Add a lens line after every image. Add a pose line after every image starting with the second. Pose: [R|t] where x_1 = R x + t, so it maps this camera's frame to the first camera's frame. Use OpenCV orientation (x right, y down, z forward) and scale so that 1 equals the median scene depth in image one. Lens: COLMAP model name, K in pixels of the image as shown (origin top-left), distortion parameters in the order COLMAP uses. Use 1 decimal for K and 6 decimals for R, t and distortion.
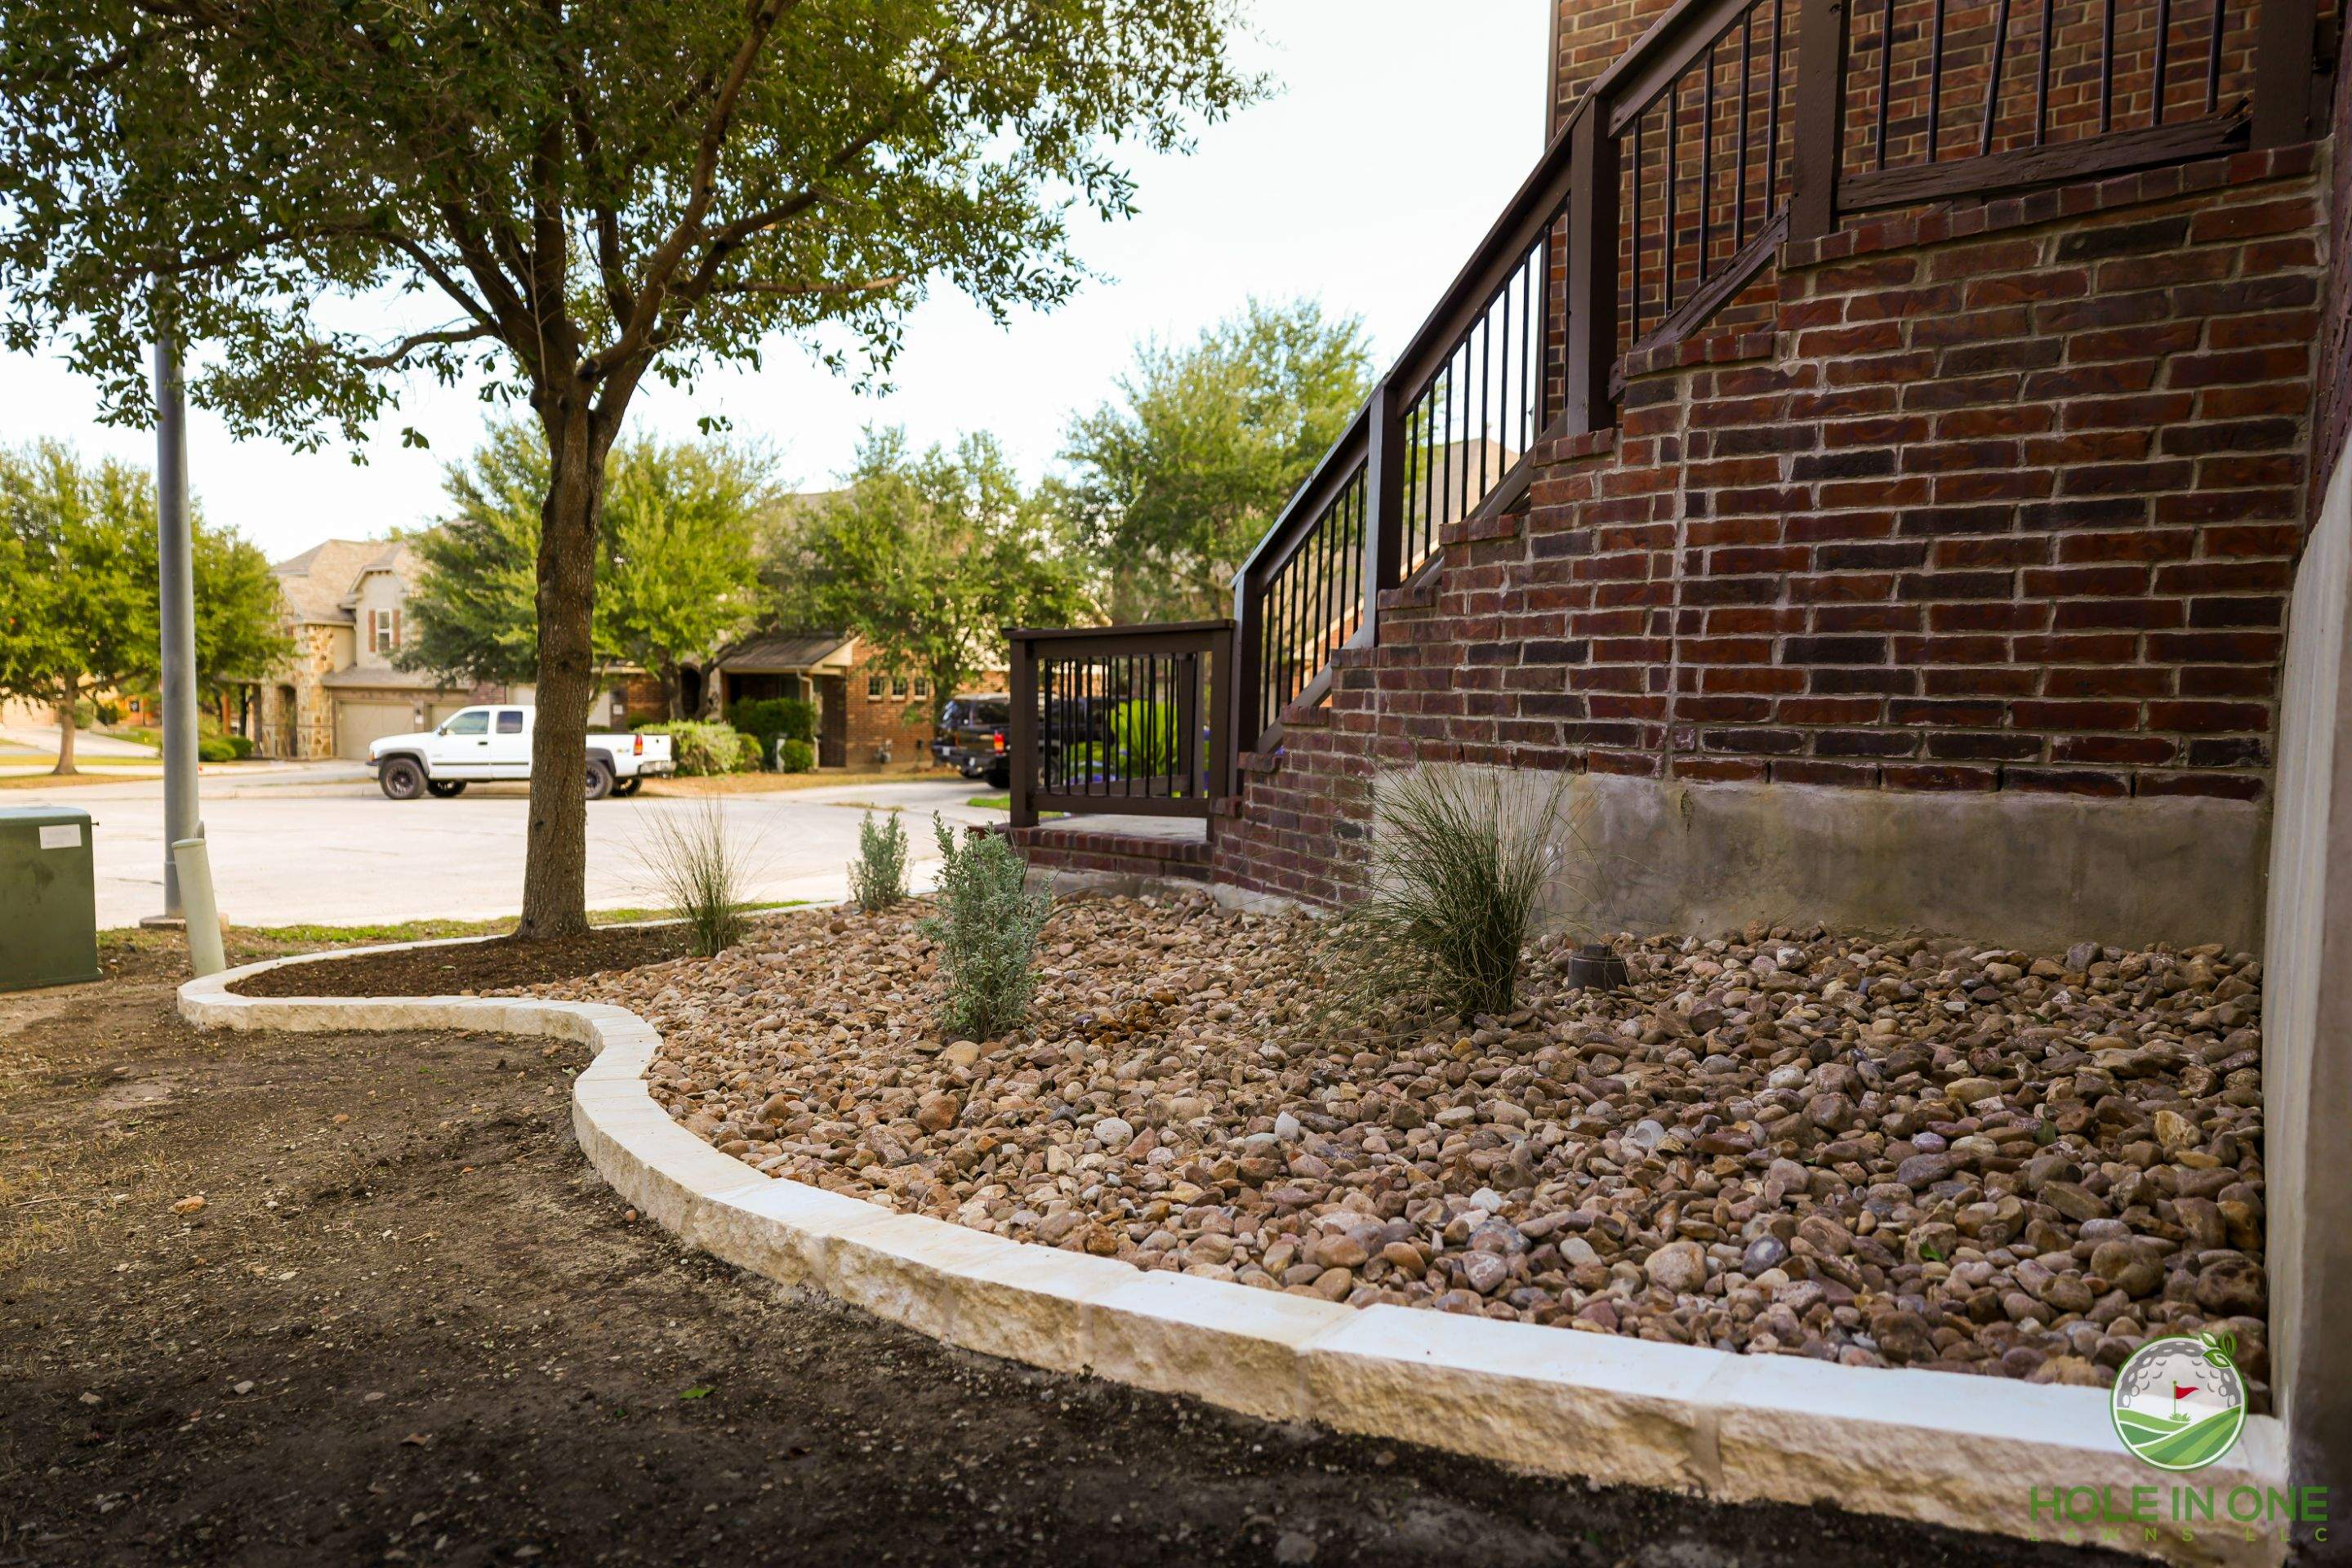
lens RADIAL K [[1594.7, 0, 1168.9], [0, 1594.7, 794.0], [0, 0, 1]] dist [0.032716, -0.001123]
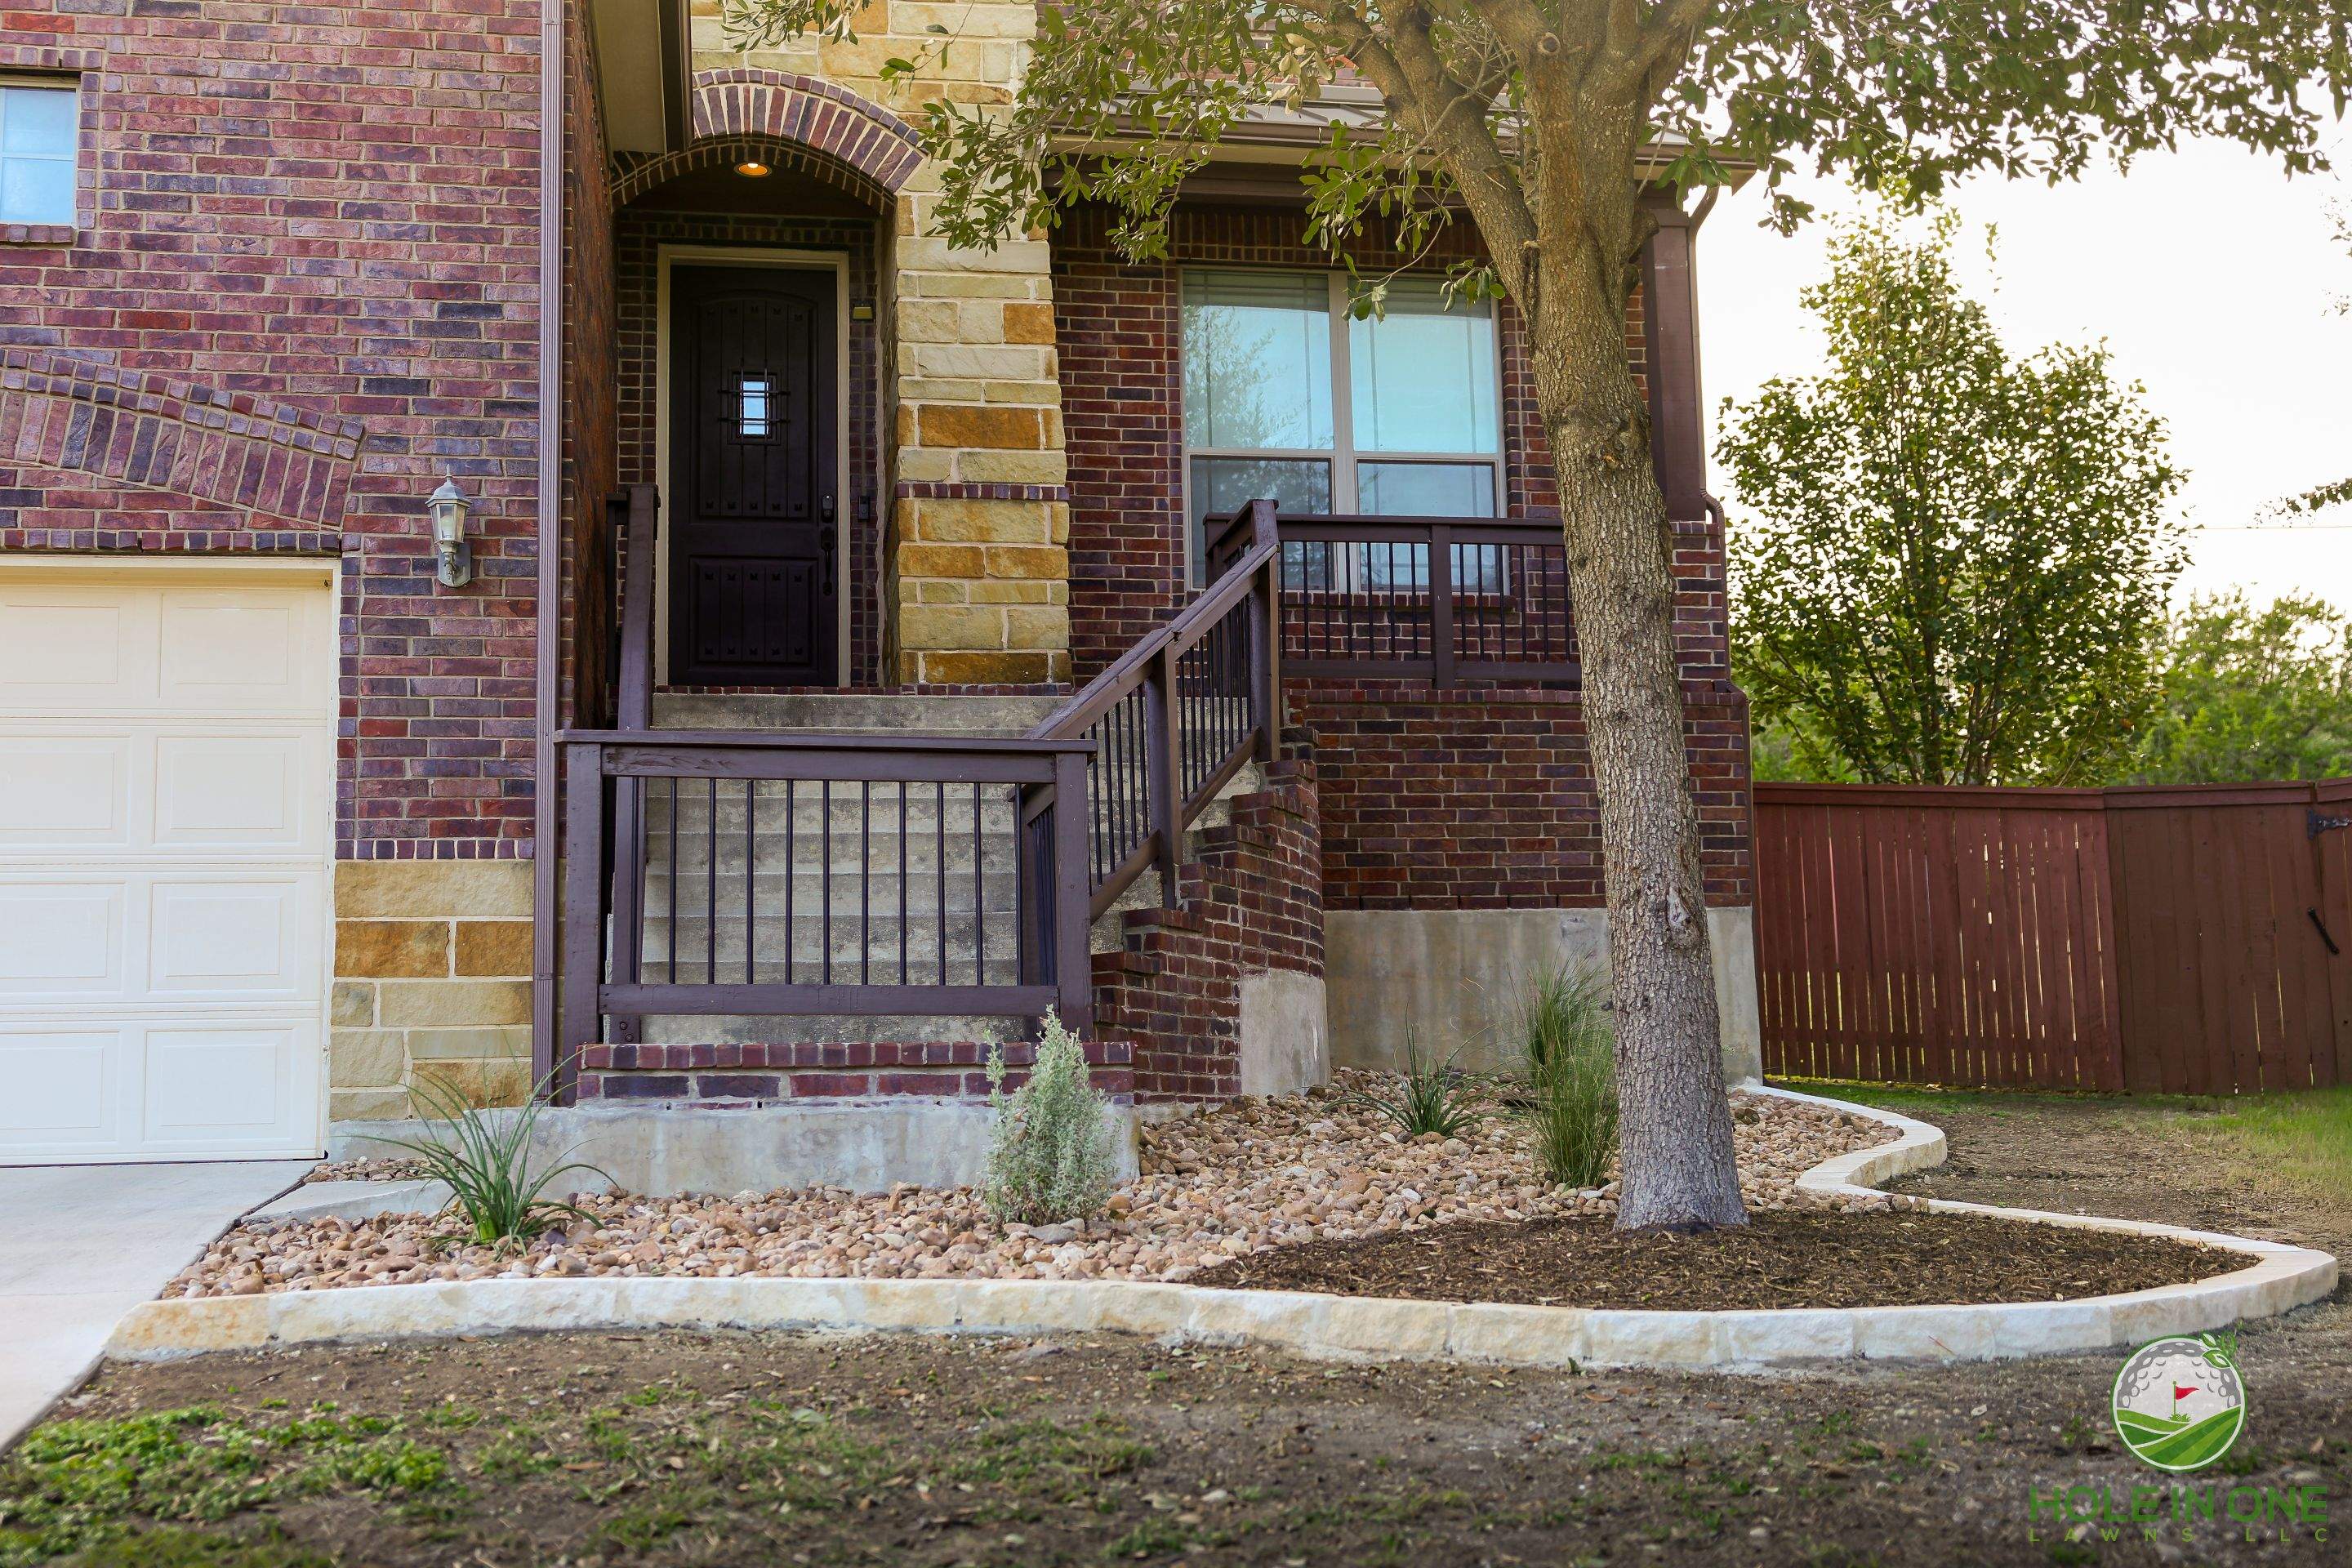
lens RADIAL K [[2642.2, 0, 1176.3], [0, 2642.2, 787.8], [0, 0, 1]] dist [0.008608, -0.005670]
pose [[-0.695814, 0.097599, 0.711560, -1.535600], [0.050437, 0.994918, -0.087145, 0.019663], [-0.716449, -0.024748, -0.697201, 2.965217]]
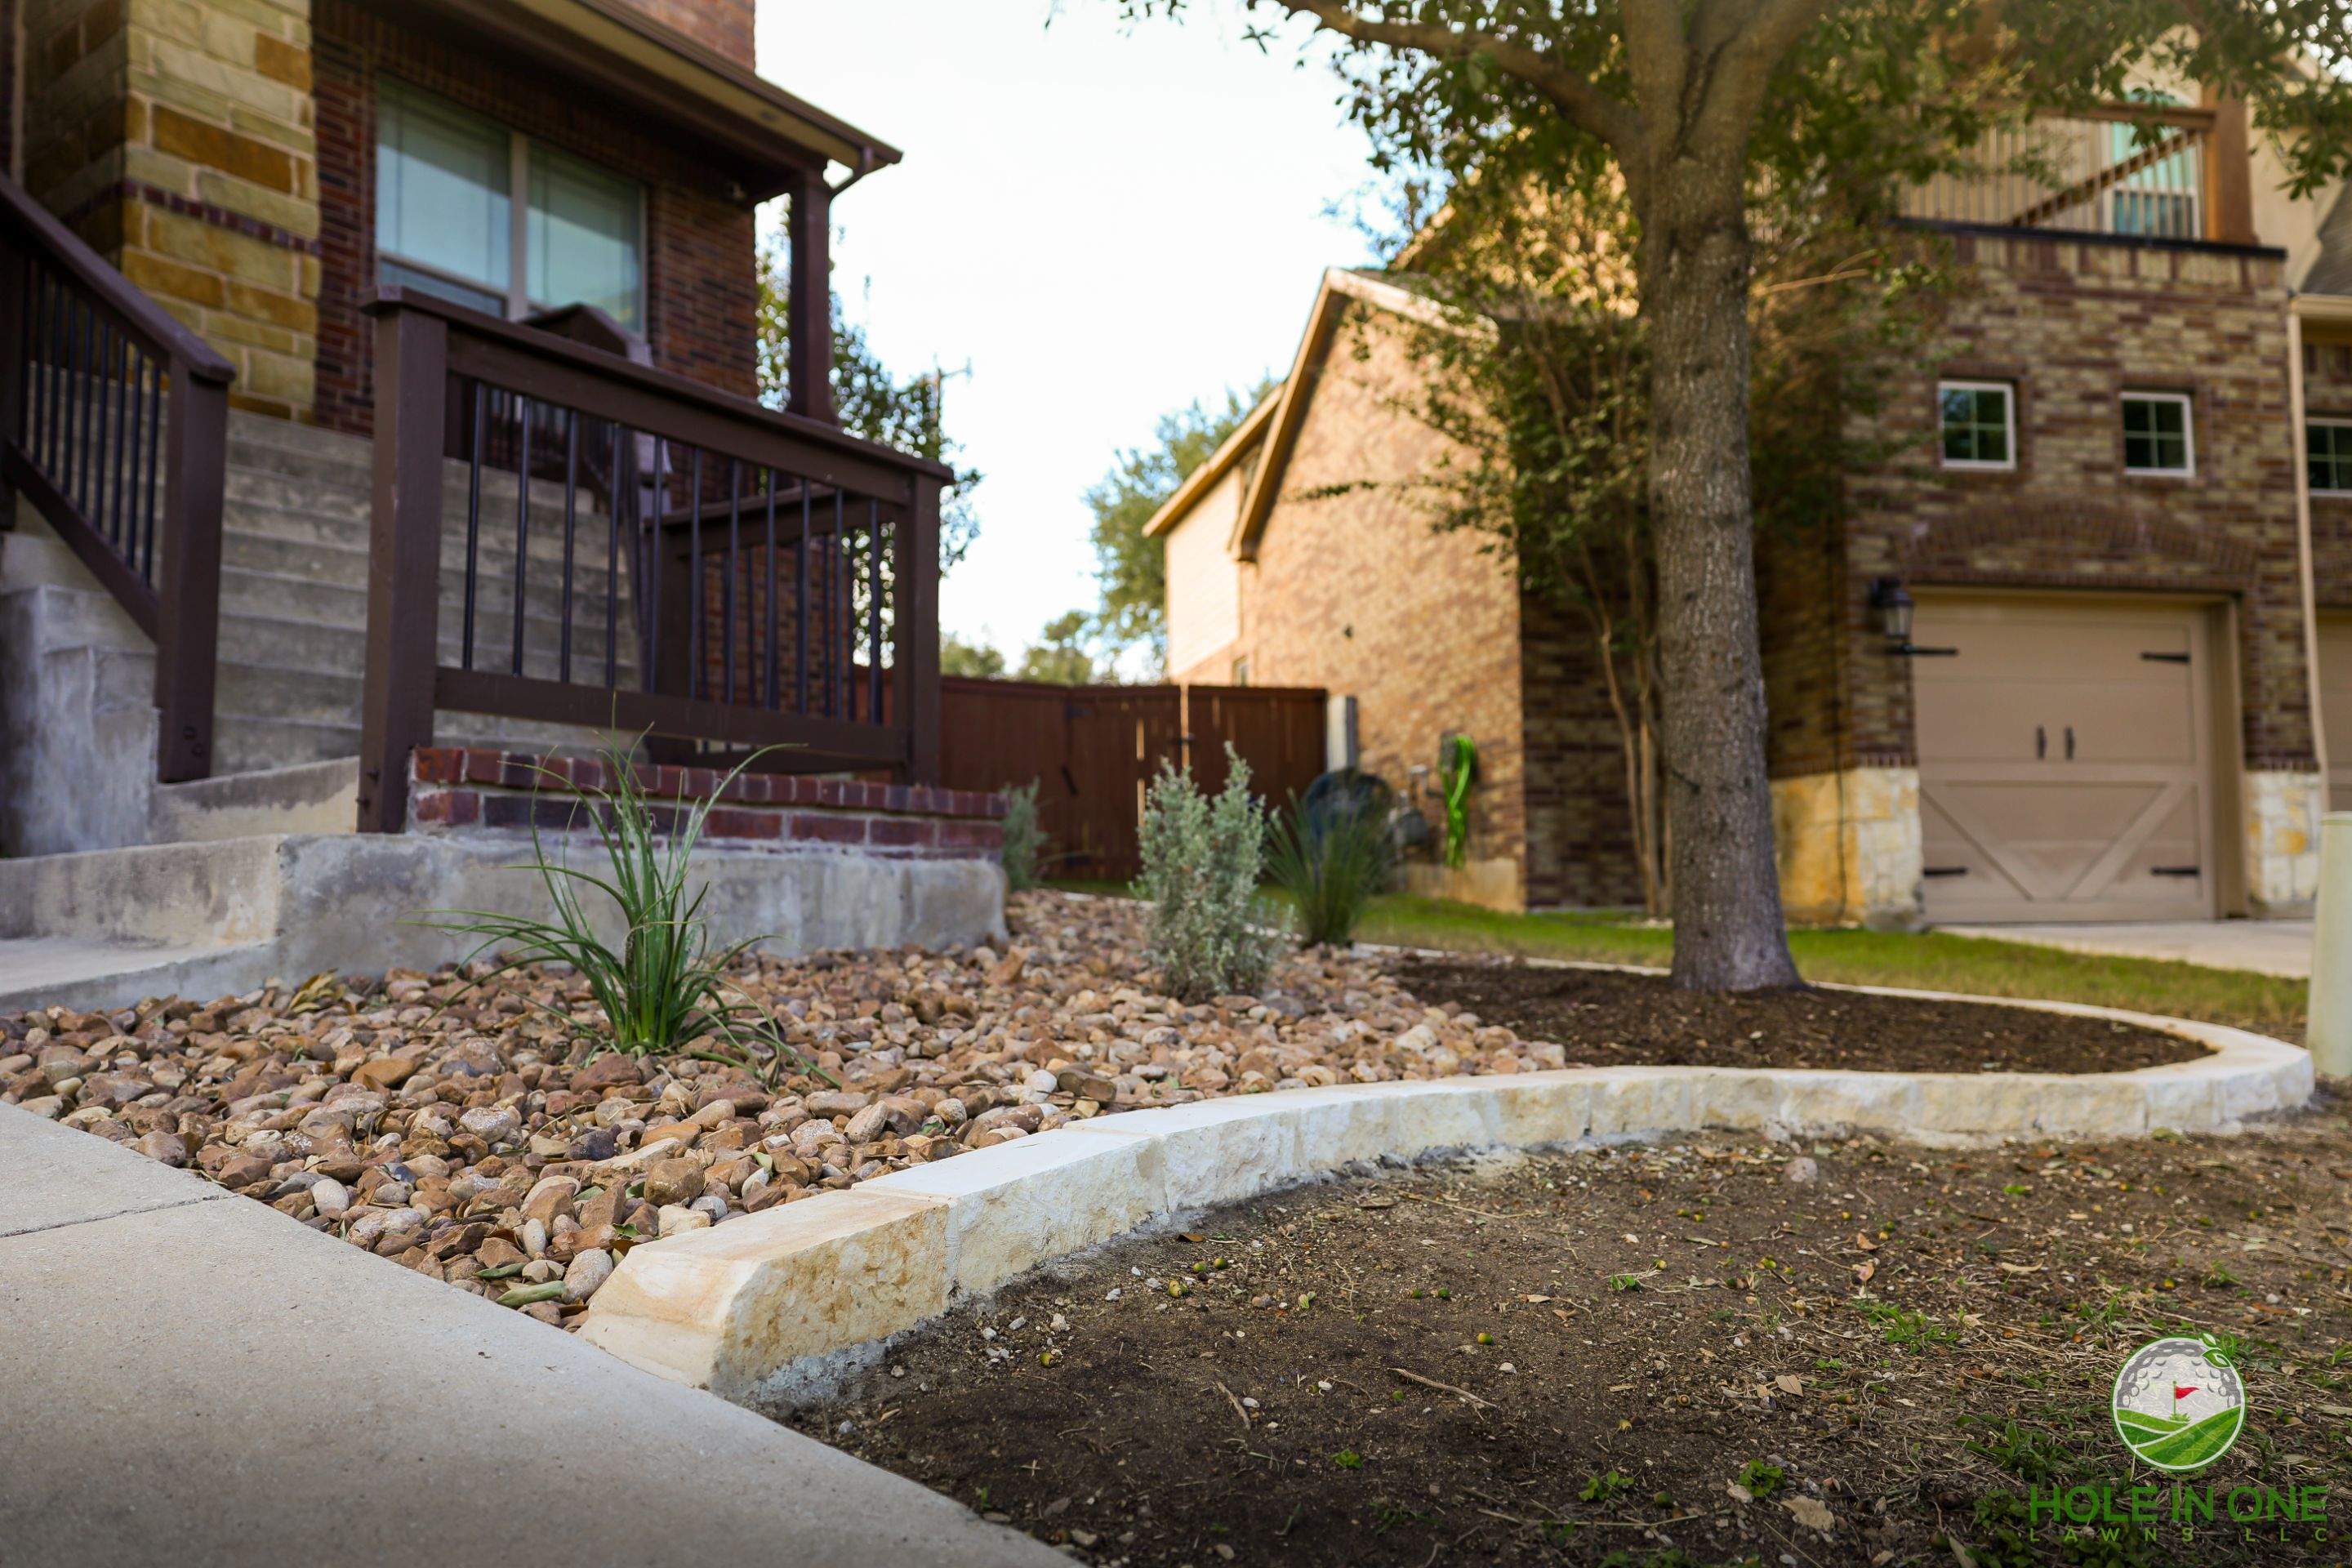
lens RADIAL K [[1594.7, 0, 1168.9], [0, 1594.7, 794.0], [0, 0, 1]] dist [0.032716, -0.001123]
pose [[-0.999248, -0.007337, 0.038070, -0.356108], [-0.007723, 0.999920, -0.010007, 0.042171], [-0.037994, -0.010294, -0.999225, 2.737789]]
